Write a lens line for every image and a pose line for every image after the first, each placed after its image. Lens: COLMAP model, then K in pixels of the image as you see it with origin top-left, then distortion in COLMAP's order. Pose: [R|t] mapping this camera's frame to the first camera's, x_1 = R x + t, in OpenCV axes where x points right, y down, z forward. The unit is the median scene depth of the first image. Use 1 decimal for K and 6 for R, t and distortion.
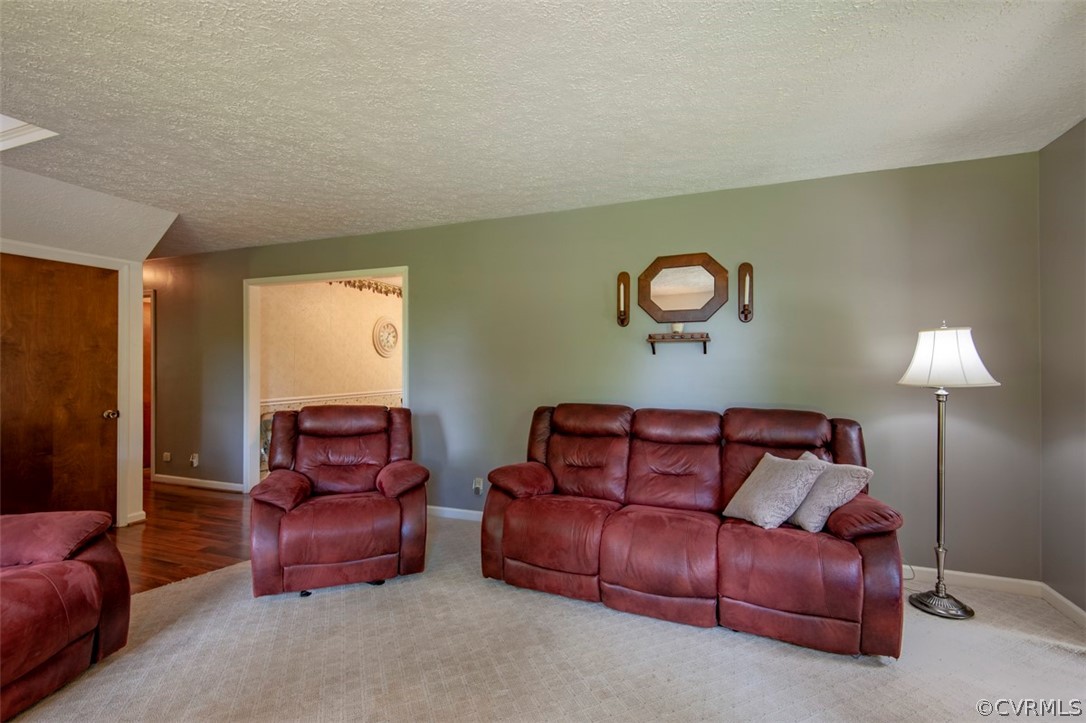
lens RADIAL K [[491.3, 0, 531.0], [0, 491.3, 362.0], [0, 0, 1]] dist [0.010241, -0.006536]
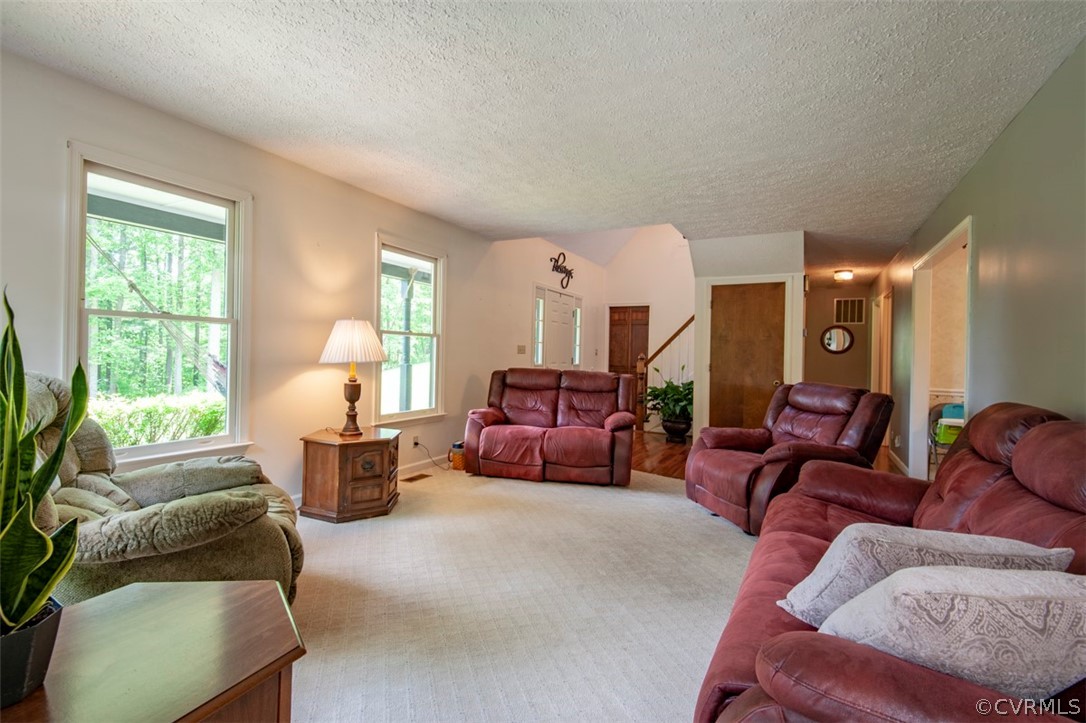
lens RADIAL K [[491.3, 0, 537.8], [0, 491.3, 359.2], [0, 0, 1]] dist [0.010241, -0.006536]
pose [[-0.120949, 0.007183, -0.992633, 0.710170], [-0.013806, 0.999865, 0.008917, 0.035019], [0.992563, 0.014783, -0.120833, 0.525911]]
